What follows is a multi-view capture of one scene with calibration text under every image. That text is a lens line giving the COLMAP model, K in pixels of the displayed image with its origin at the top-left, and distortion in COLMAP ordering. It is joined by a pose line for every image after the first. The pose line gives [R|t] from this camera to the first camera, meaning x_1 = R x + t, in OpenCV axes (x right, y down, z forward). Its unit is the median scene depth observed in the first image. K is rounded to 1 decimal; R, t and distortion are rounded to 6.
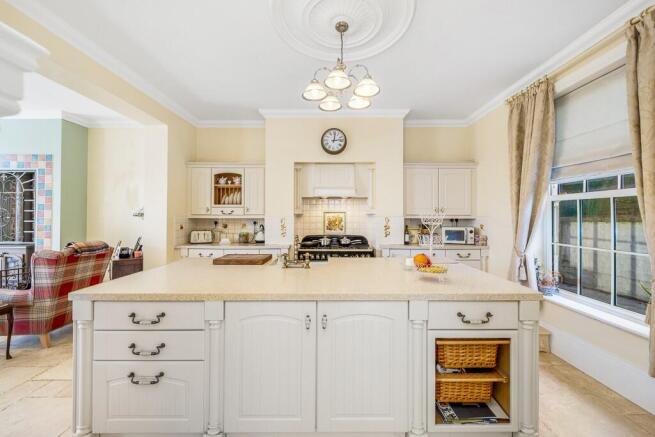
lens RADIAL K [[263.3, 0, 328.6], [0, 263.3, 215.2], [0, 0, 1]] dist [0.001655, -0.000800]
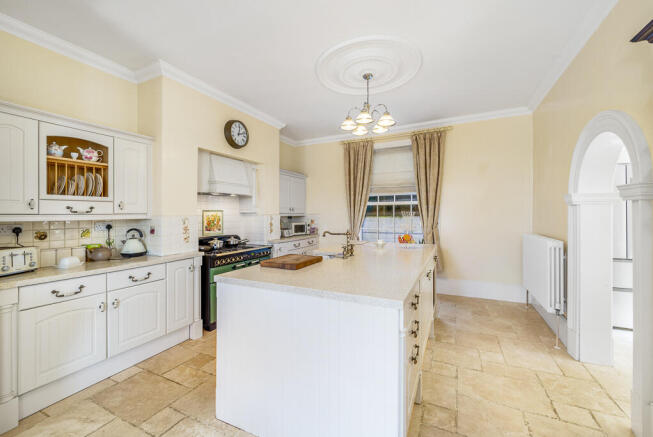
lens RADIAL K [[262.5, 0, 325.8], [0, 262.5, 215.7], [0, 0, 1]] dist [0.001655, -0.000800]
pose [[0.460980, -0.010622, 0.887347, -0.635933], [0.009155, 0.999932, 0.007214, 0.003115], [-0.887363, 0.004798, 0.461046, 0.281107]]
